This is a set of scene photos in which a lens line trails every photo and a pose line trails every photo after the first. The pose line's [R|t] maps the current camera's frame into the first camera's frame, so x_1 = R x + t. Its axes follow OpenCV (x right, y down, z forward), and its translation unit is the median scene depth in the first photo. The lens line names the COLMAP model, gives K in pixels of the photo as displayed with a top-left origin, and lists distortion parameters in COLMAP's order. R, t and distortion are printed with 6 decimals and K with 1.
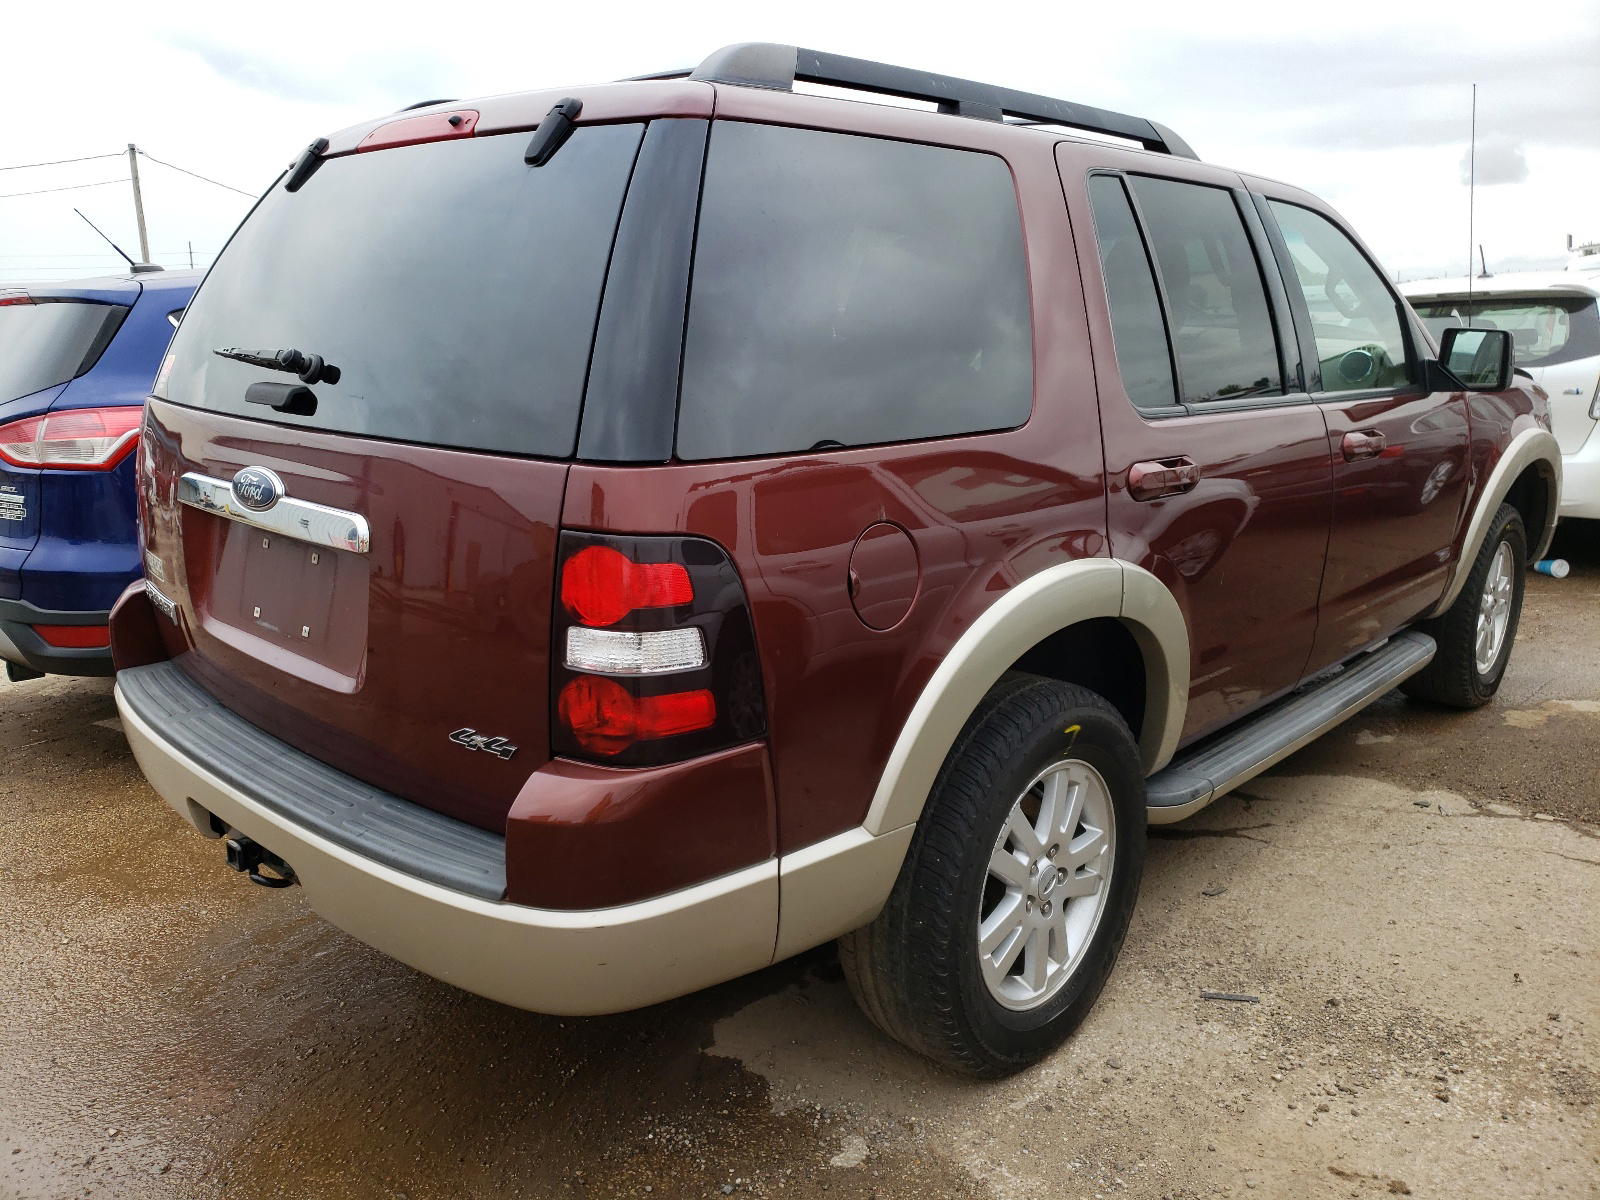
lens RADIAL K [[1228.6, 0, 811.6], [0, 1228.6, 610.5], [0, 0, 1]] dist [0.004750, 0.007155]
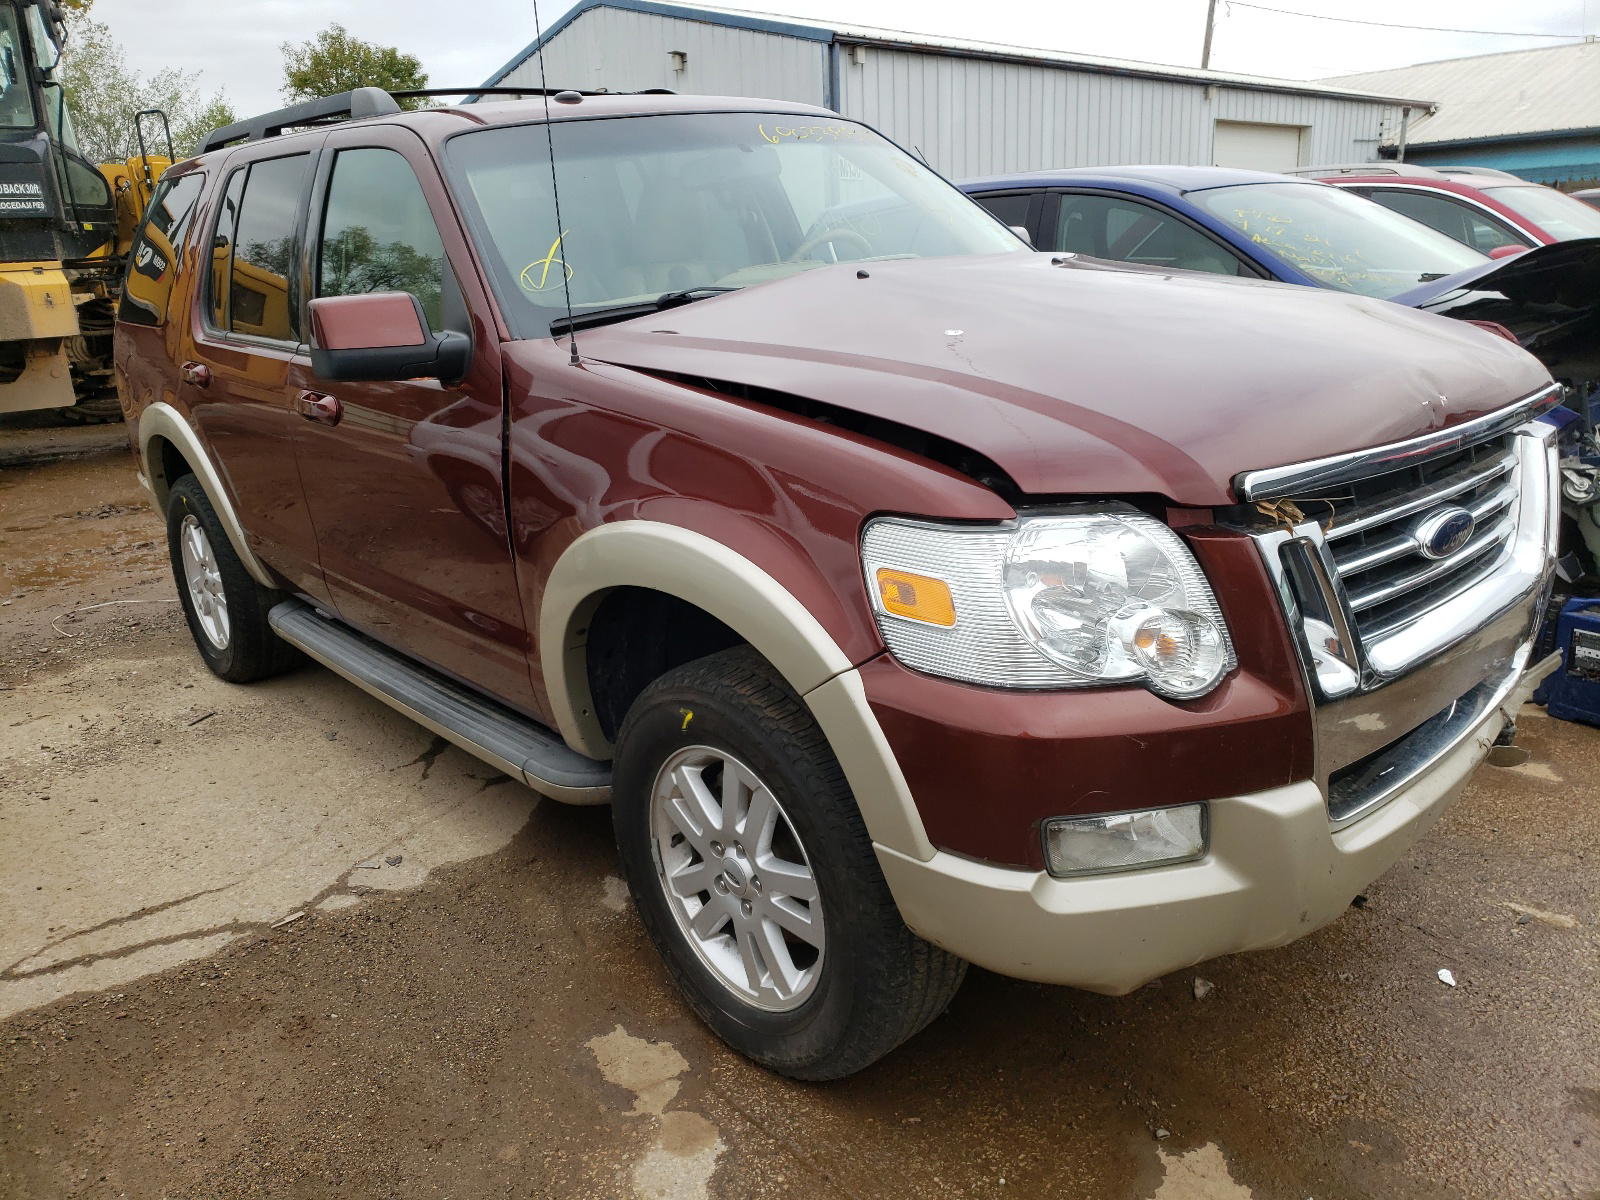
lens RADIAL K [[1228.6, 0, 812.1], [0, 1228.6, 590.4], [0, 0, 1]] dist [0.004750, 0.007155]
pose [[-0.096205, 0.284068, -0.953965, 1.309661], [-0.191267, 0.935274, 0.297791, -0.349377], [0.976812, 0.211111, -0.035645, 1.354857]]
